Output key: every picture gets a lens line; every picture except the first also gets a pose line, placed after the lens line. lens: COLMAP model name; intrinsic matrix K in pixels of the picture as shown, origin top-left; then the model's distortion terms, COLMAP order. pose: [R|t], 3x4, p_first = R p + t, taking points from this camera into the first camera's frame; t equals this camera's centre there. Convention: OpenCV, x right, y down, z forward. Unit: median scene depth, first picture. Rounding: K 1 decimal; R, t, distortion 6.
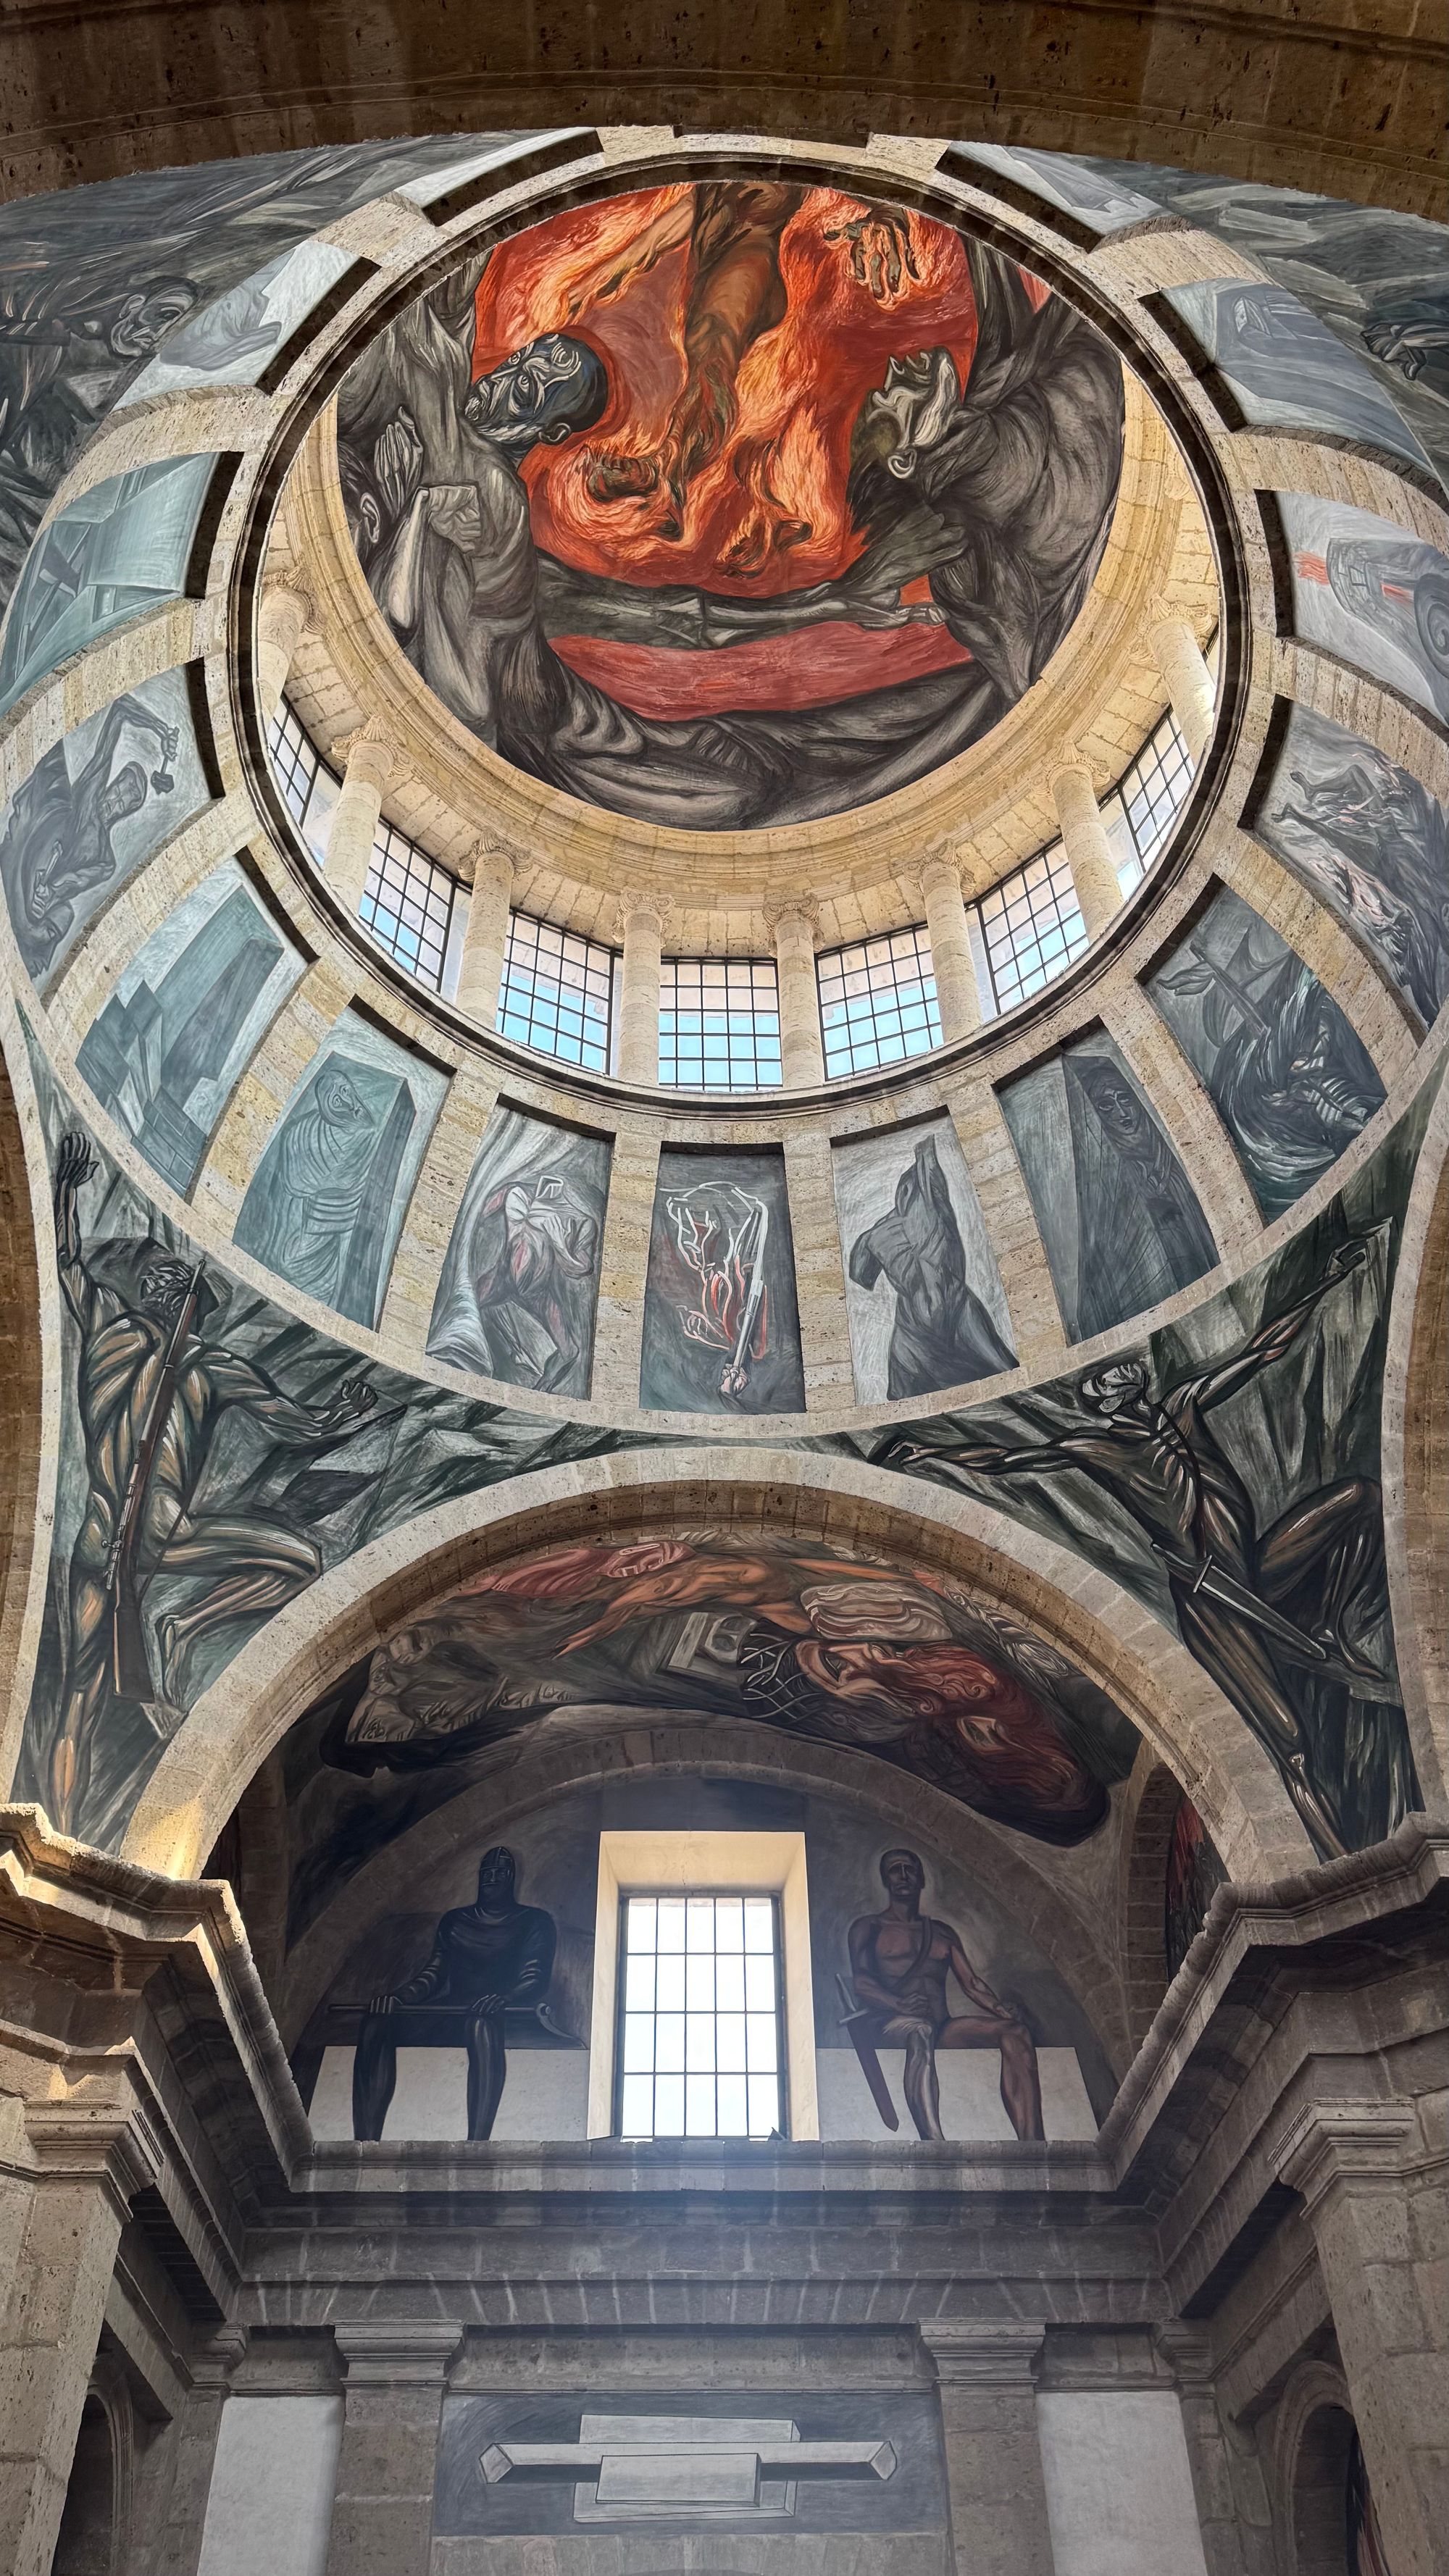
lens RADIAL K [[1781.2, 0, 724.5], [0, 1781.2, 1288.0], [0, 0, 1]] dist [0.004291, 0.000059]
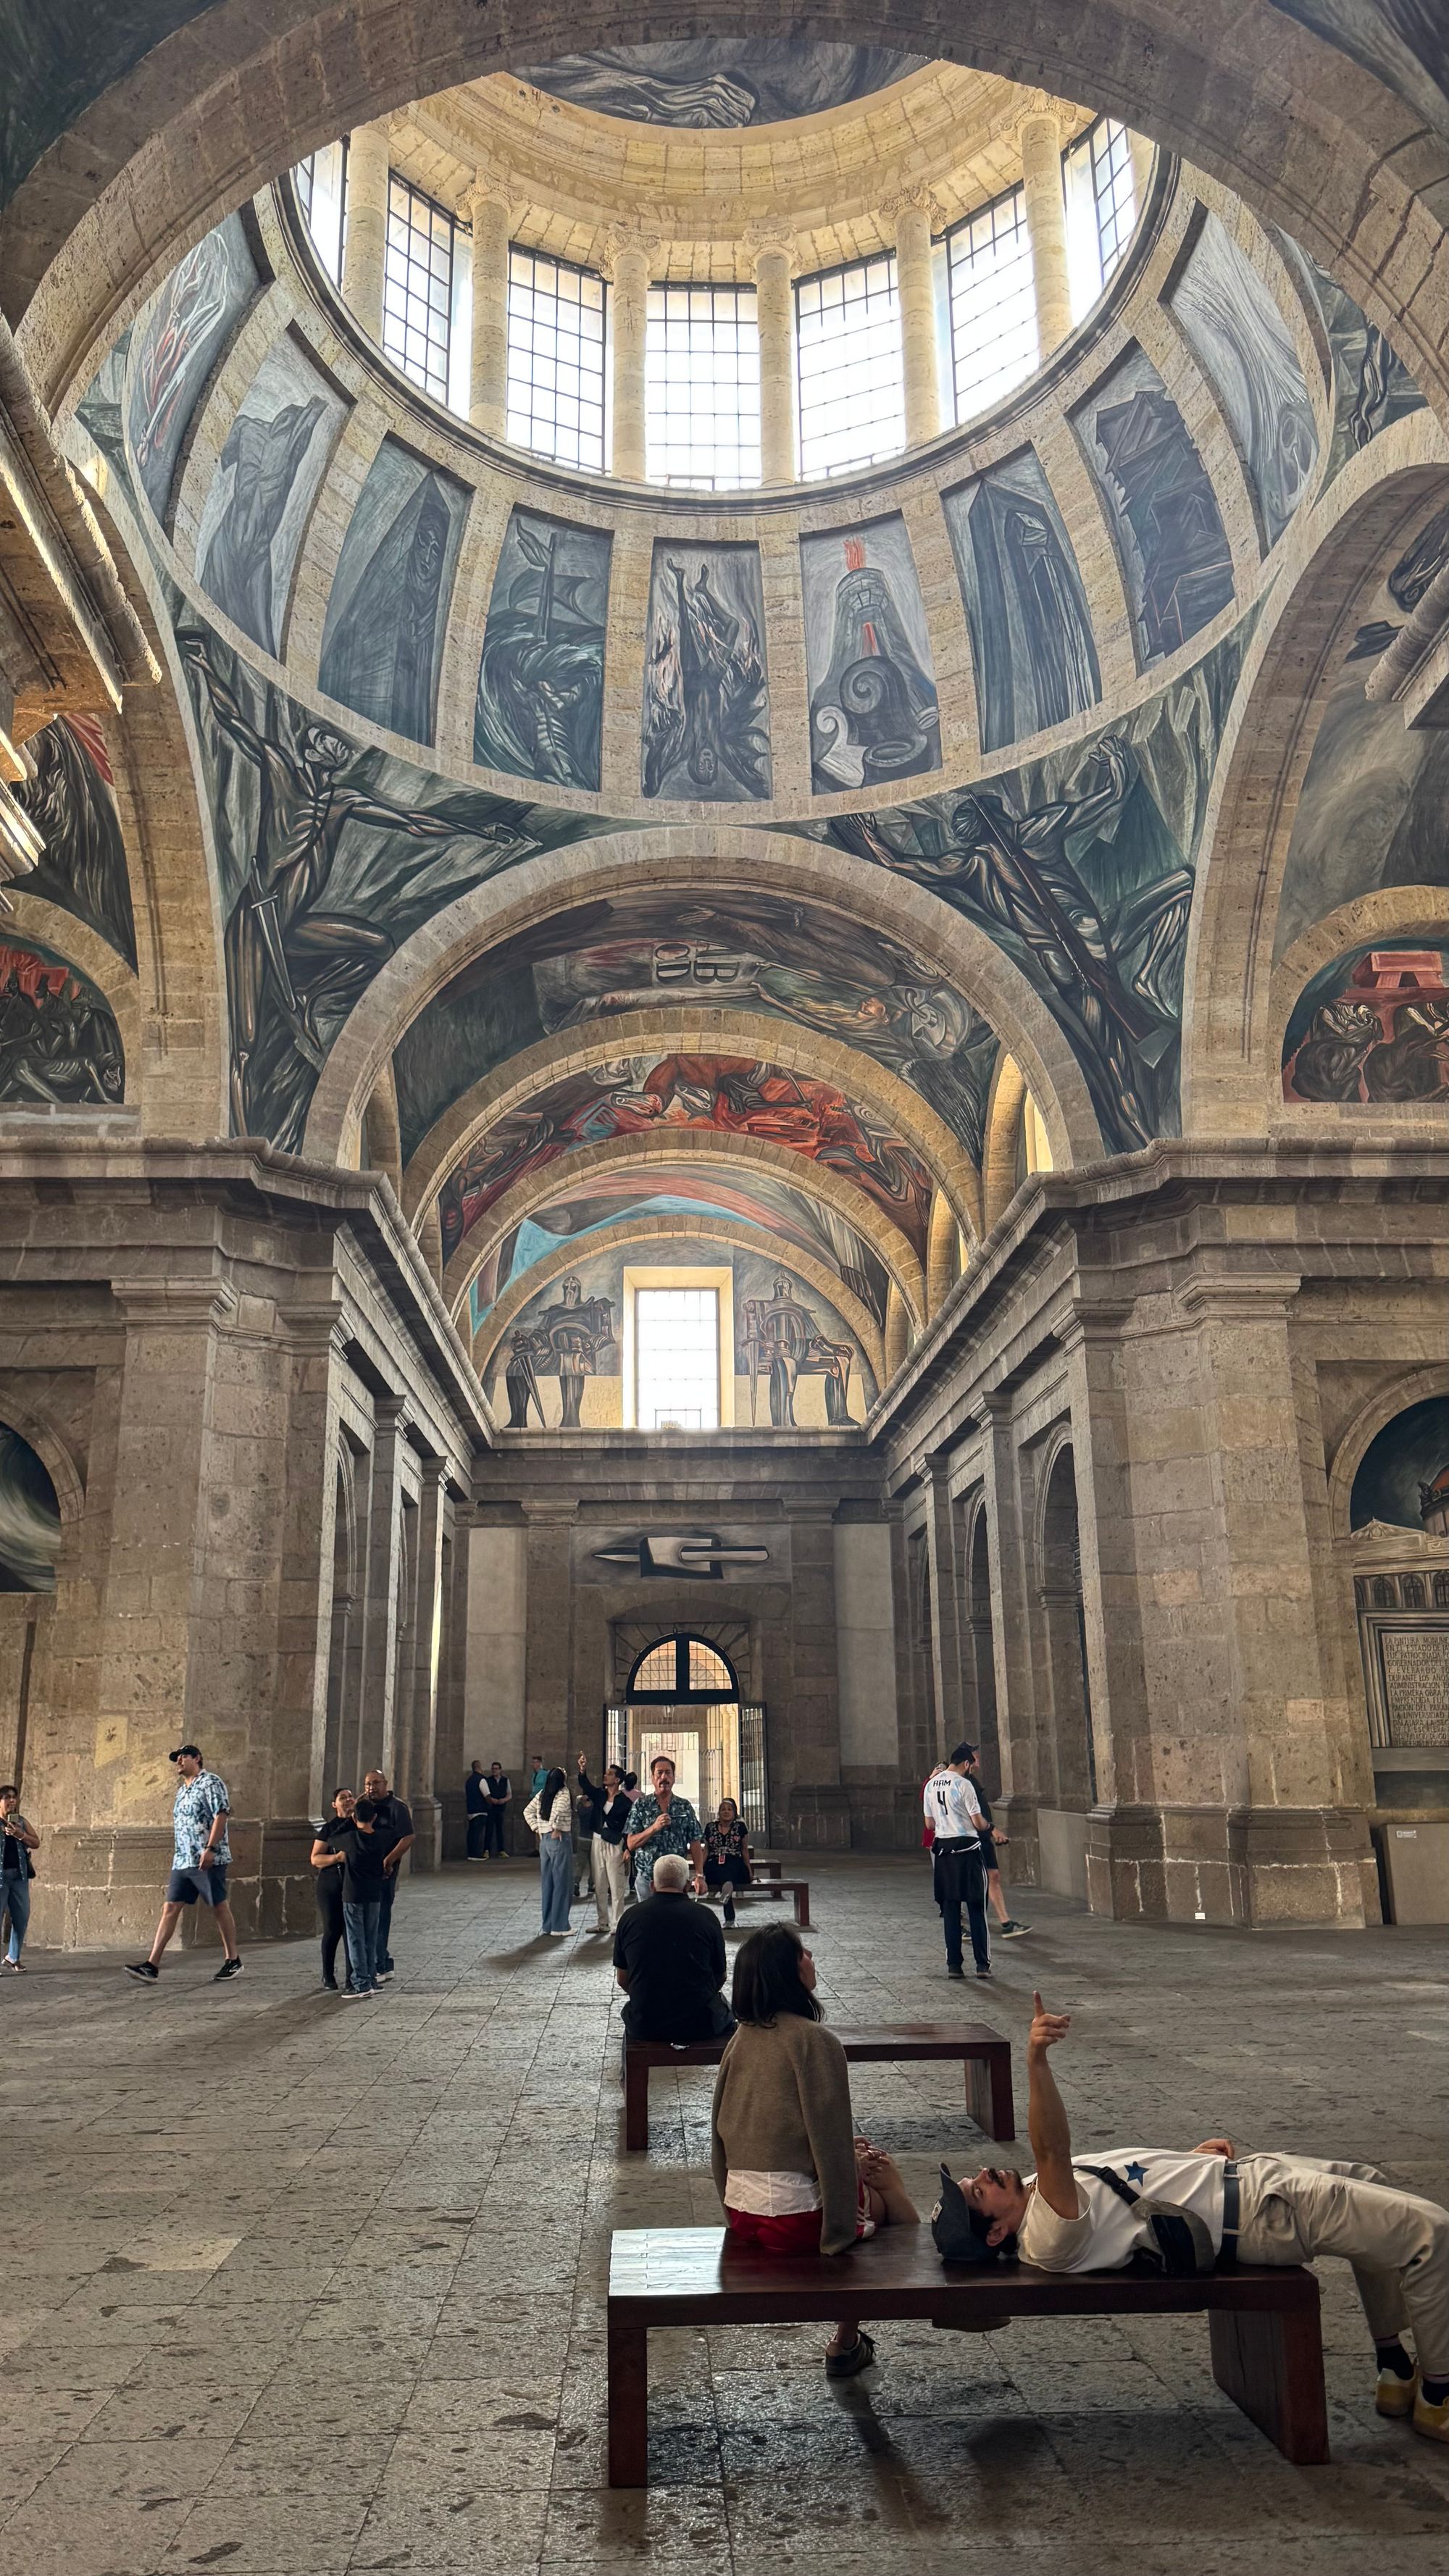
lens RADIAL K [[1754.3, 0, 724.5], [0, 1754.3, 1288.0], [0, 0, 1]] dist [0.068650, -0.000991]
pose [[0.003377, 0.260180, 0.965554, -0.871022], [-0.693826, 0.695947, -0.185104, 0.352752], [-0.720135, -0.669301, 0.182870, 0.334716]]
